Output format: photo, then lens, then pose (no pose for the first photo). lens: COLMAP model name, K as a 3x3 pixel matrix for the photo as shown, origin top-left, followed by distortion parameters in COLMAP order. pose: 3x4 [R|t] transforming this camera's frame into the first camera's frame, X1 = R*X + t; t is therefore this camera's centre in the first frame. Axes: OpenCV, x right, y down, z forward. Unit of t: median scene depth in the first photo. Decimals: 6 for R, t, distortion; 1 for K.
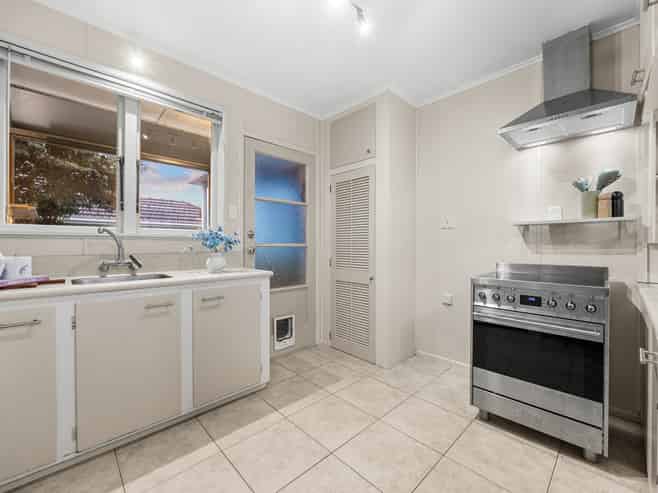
lens RADIAL K [[282.8, 0, 328.2], [0, 282.8, 244.8], [0, 0, 1]] dist [-0.000489, -0.000430]
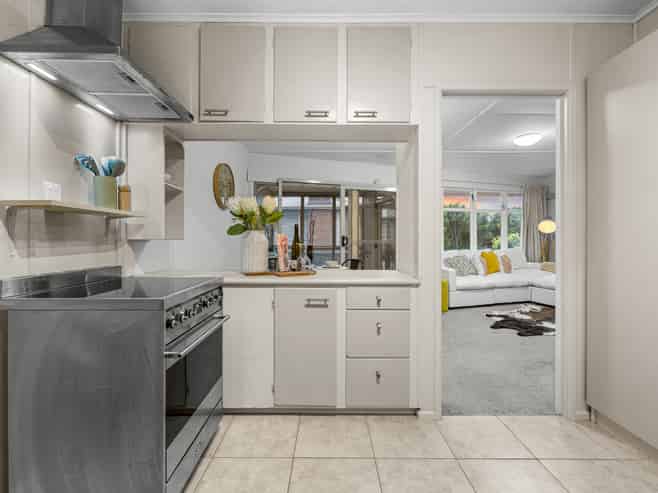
lens RADIAL K [[282.8, 0, 327.3], [0, 282.8, 243.0], [0, 0, 1]] dist [-0.000489, -0.000430]
pose [[-0.722997, -0.003193, 0.690844, -0.113130], [0.000261, 0.999988, 0.004895, 0.001343], [-0.690851, 0.003720, -0.722987, 1.059417]]
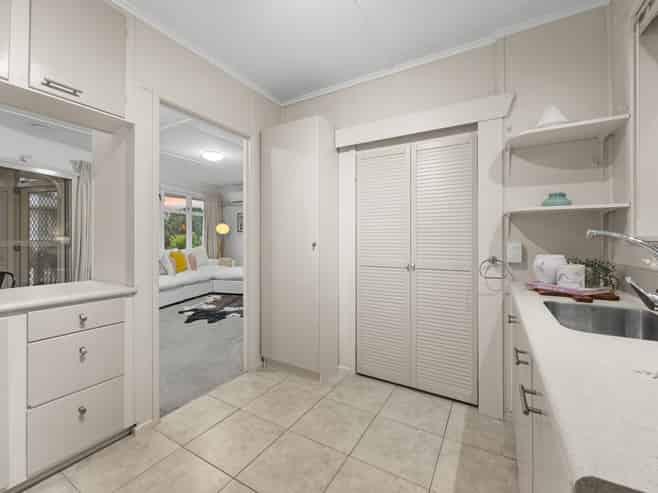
lens RADIAL K [[282.8, 0, 328.1], [0, 282.8, 240.3], [0, 0, 1]] dist [-0.000489, -0.000430]
pose [[-0.962673, 0.001943, -0.270659, -0.034897], [0.001243, 0.999995, 0.002757, -0.019940], [0.270663, 0.002318, -0.962671, 1.177133]]
